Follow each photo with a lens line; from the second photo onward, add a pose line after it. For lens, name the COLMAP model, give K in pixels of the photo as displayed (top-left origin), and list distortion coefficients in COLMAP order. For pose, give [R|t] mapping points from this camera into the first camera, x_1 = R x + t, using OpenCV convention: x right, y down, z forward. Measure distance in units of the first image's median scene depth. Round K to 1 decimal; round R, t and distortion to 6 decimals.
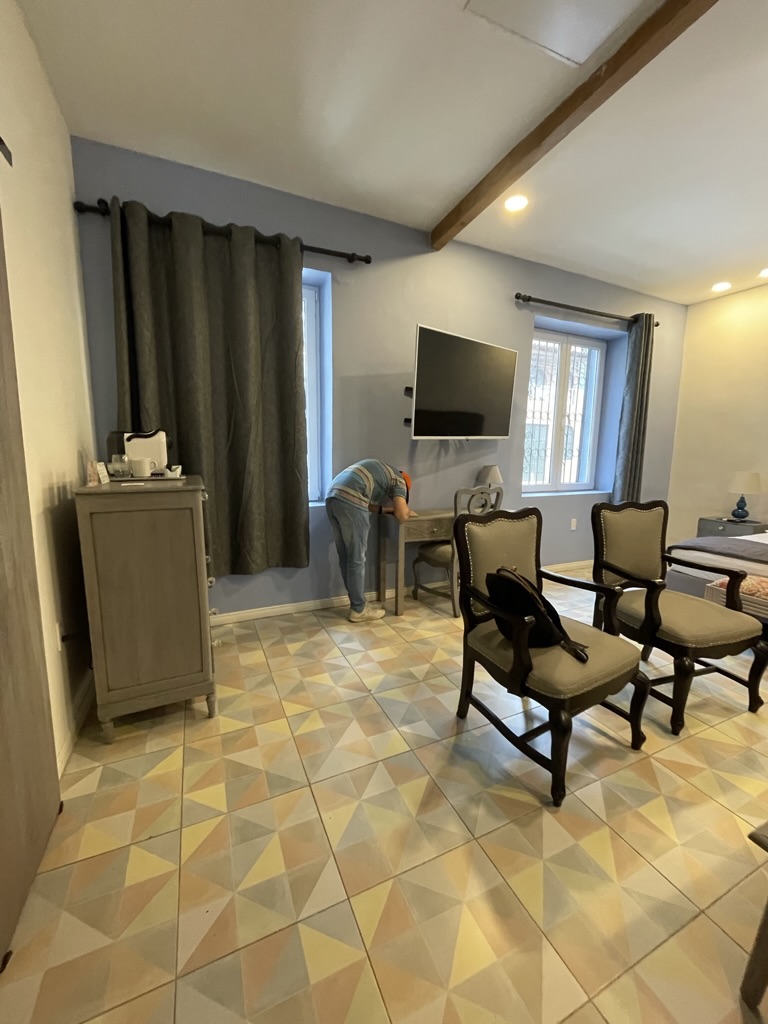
lens RADIAL K [[411.2, 0, 385.2], [0, 411.2, 512.5], [0, 0, 1]] dist [-0.003950, 0.000258]
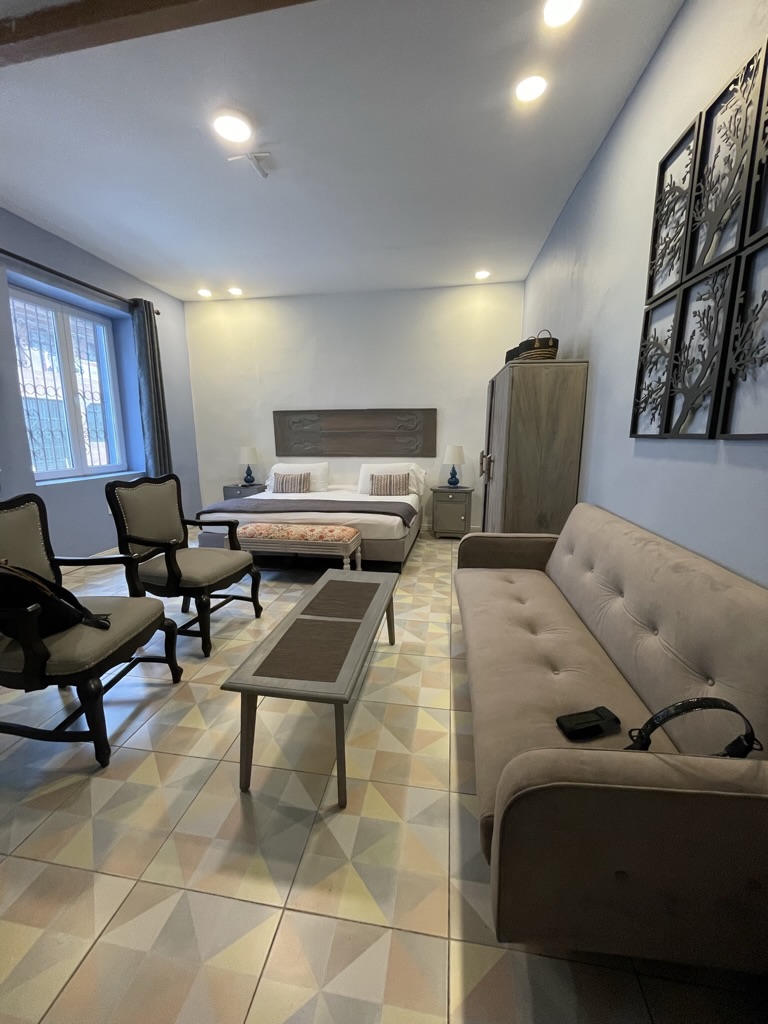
lens RADIAL K [[411.2, 0, 381.8], [0, 411.2, 512.8], [0, 0, 1]] dist [-0.003950, 0.000258]
pose [[0.552752, -0.167567, 0.816325, 0.040659], [0.129298, 0.984958, 0.114632, 0.025691], [-0.823254, 0.042186, 0.566104, -0.159228]]
